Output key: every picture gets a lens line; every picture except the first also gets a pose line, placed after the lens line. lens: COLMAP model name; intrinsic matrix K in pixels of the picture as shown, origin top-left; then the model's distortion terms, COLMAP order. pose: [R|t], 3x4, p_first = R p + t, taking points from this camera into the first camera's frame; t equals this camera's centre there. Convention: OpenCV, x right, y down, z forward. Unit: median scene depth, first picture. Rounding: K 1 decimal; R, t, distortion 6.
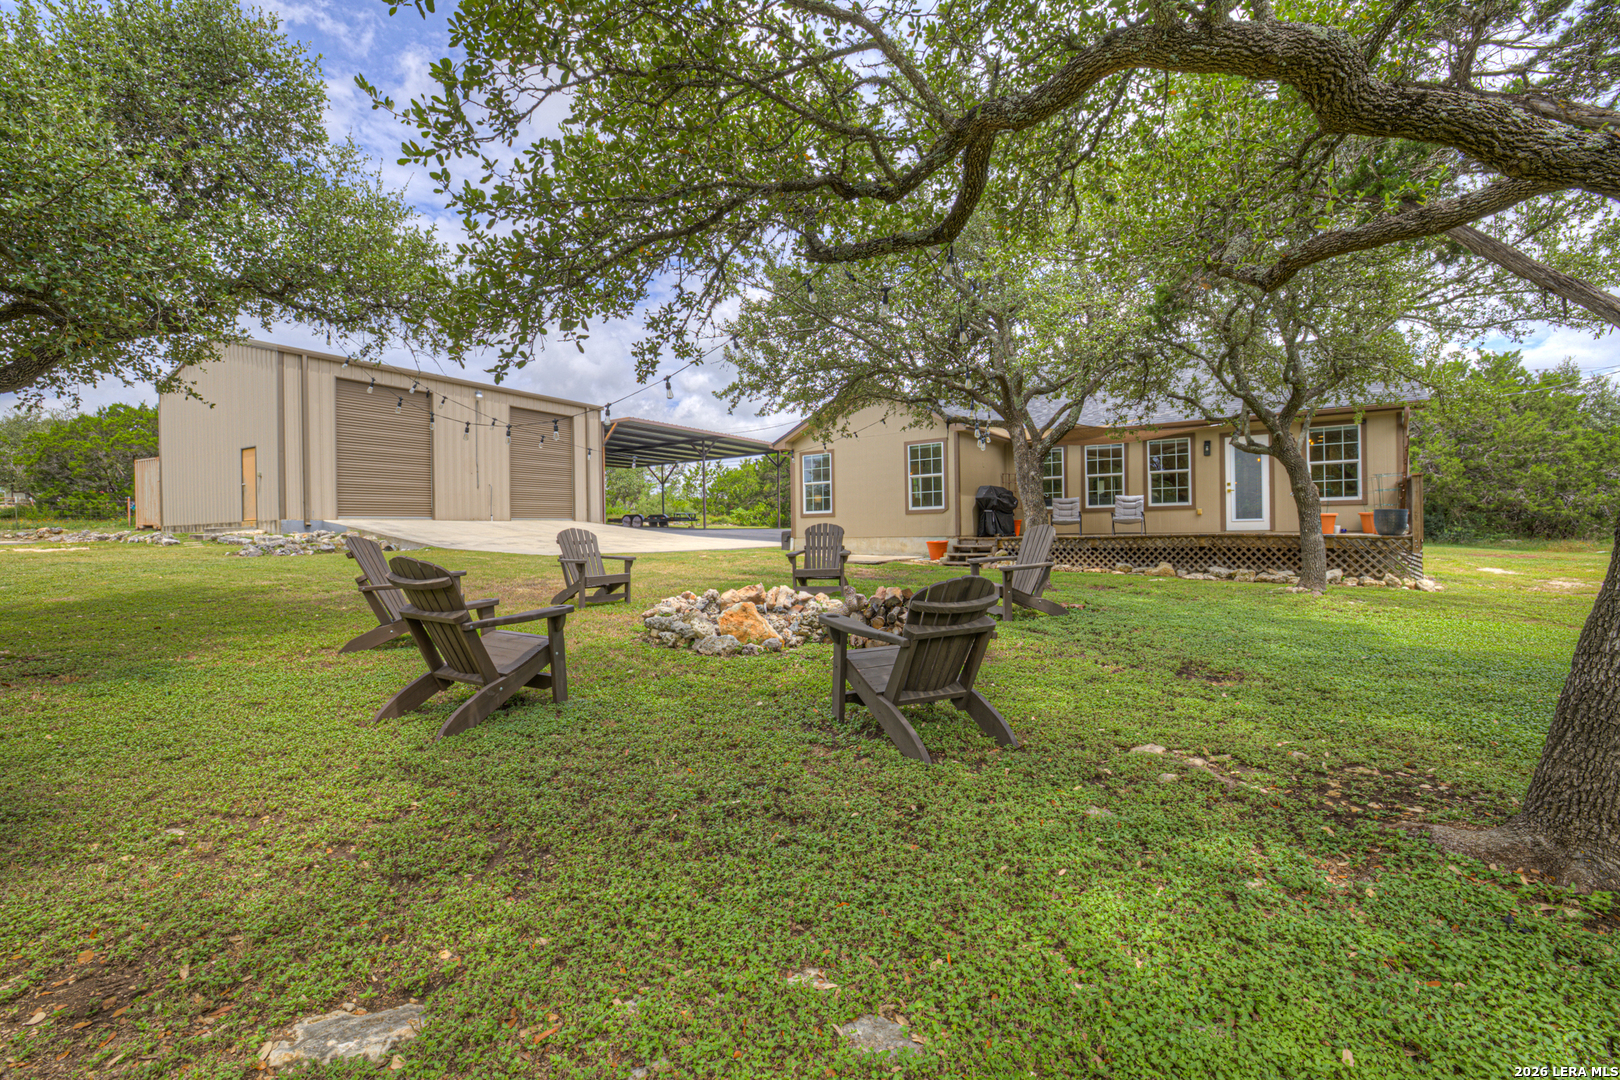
lens RADIAL K [[695.6, 0, 803.7], [0, 695.6, 529.9], [0, 0, 1]] dist [-0.039725, 0.014032]
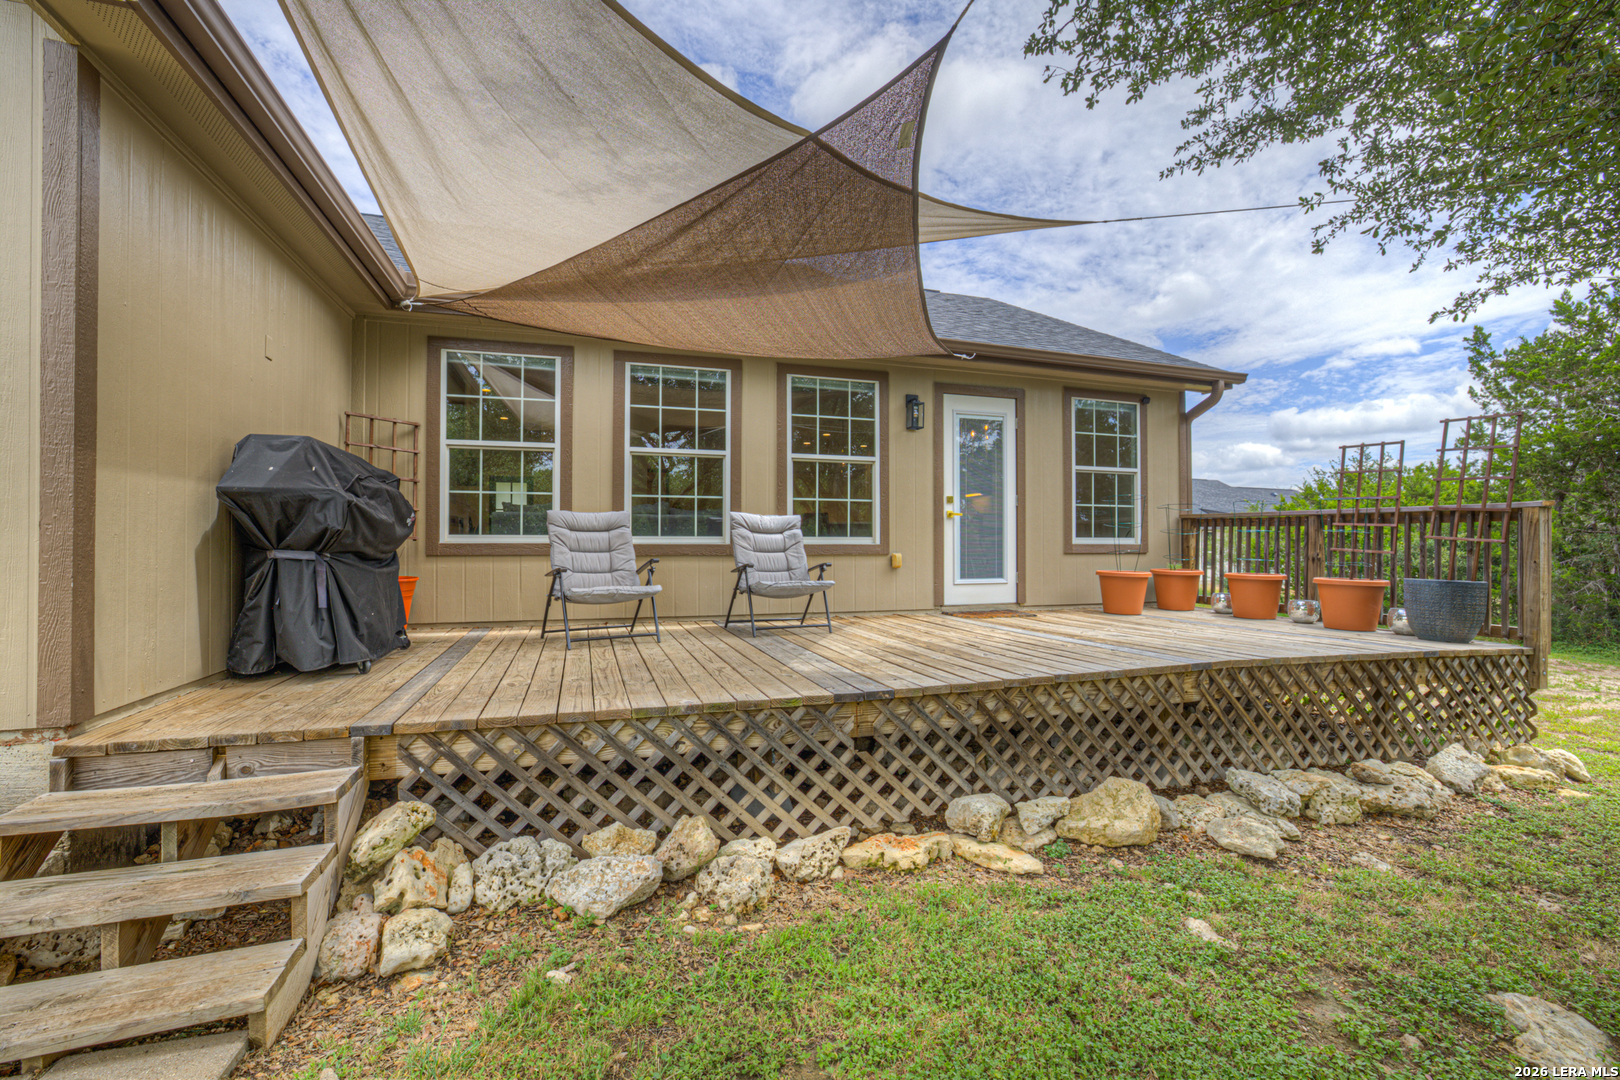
lens RADIAL K [[695.6, 0, 800.2], [0, 695.6, 533.3], [0, 0, 1]] dist [-0.039725, 0.014032]
pose [[0.588861, 0.026118, 0.807812, 0.205094], [-0.013050, 0.999655, -0.022807, -0.033759], [-0.808129, 0.002889, 0.588999, 0.818007]]
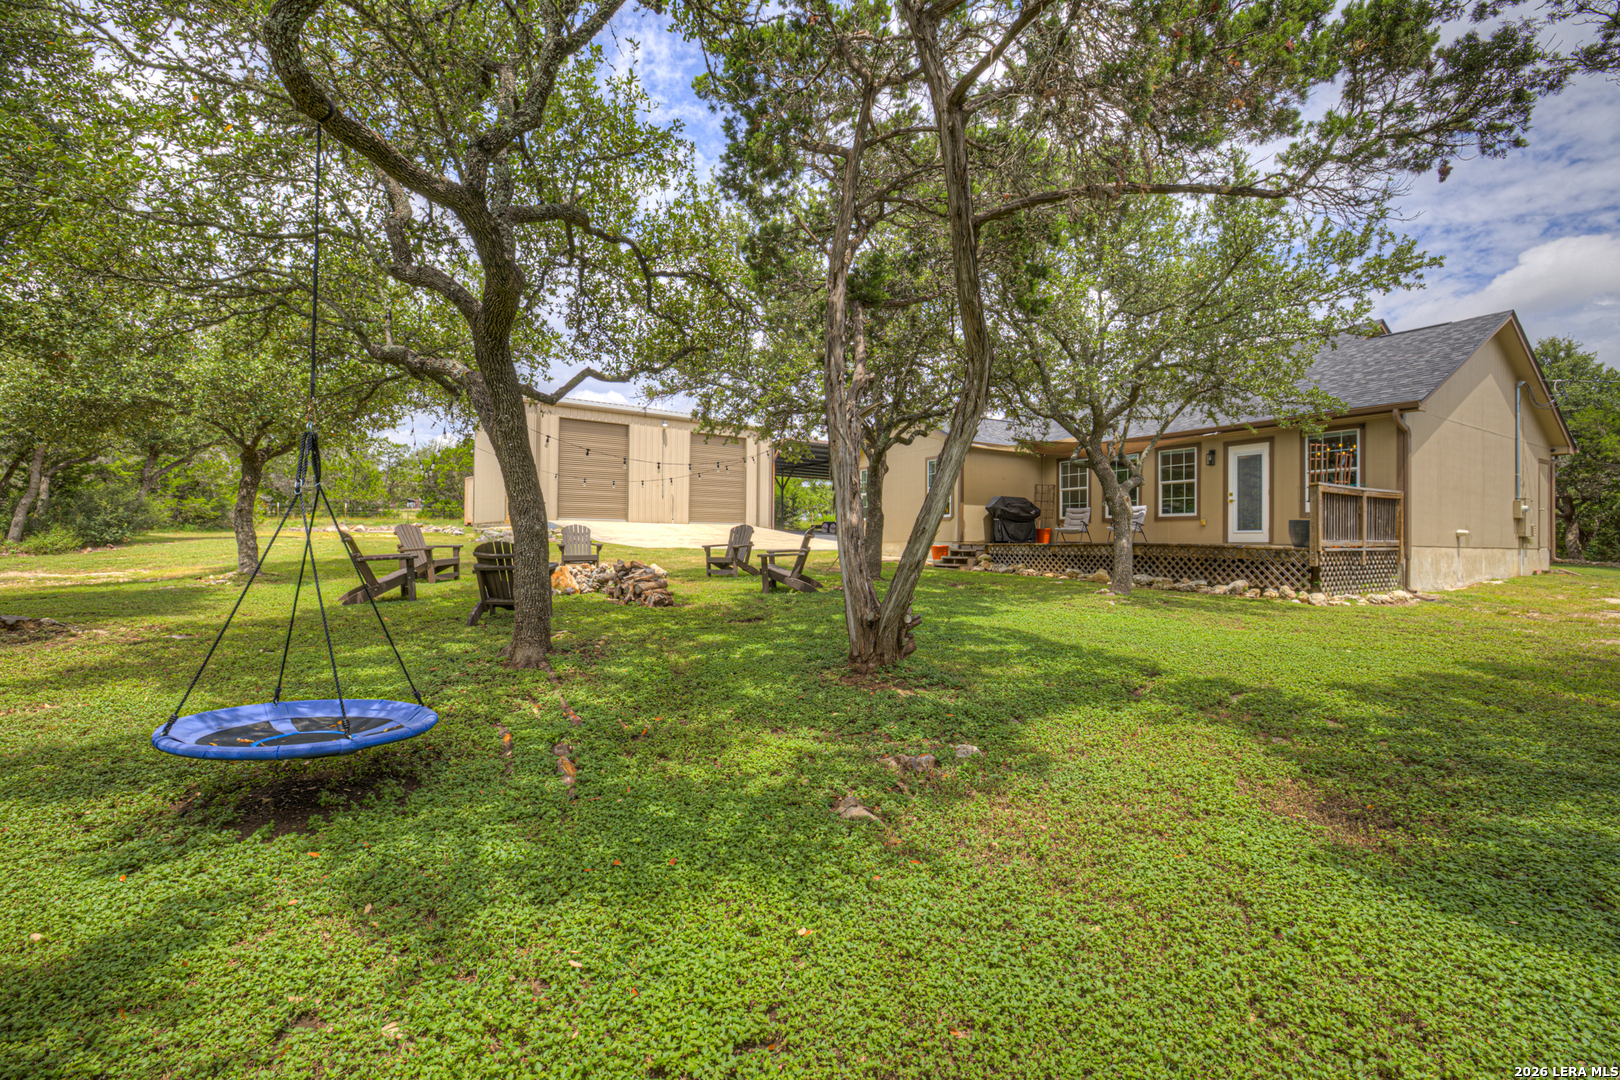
lens RADIAL K [[695.6, 0, 804.3], [0, 695.6, 536.7], [0, 0, 1]] dist [-0.039725, 0.014032]
pose [[0.919525, 0.023102, -0.392351, 0.448614], [-0.025099, 0.999685, 0.000041, 0.008028], [0.392229, 0.009810, 0.919815, -0.125414]]
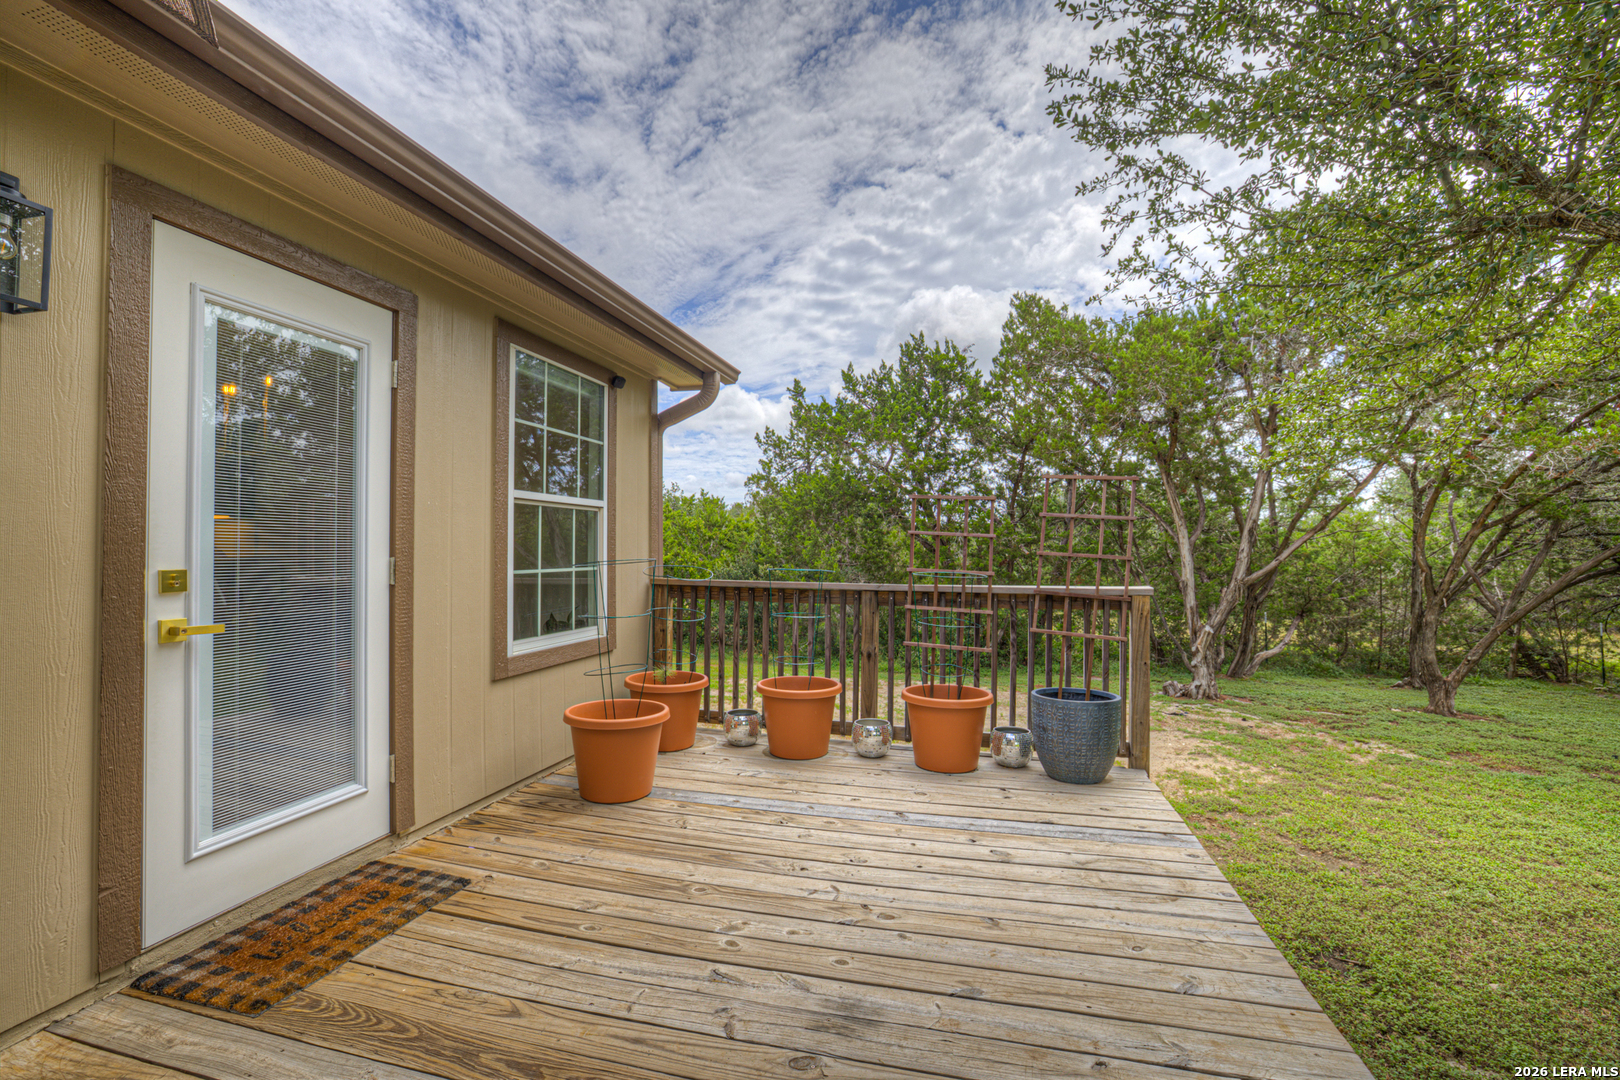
lens RADIAL K [[695.6, 0, 806.9], [0, 695.6, 537.9], [0, 0, 1]] dist [-0.039725, 0.014032]
pose [[-0.357074, 0.031411, 0.933548, 0.457373], [0.004441, 0.999480, -0.031931, -0.070478], [-0.934065, -0.007256, -0.357028, 0.936280]]
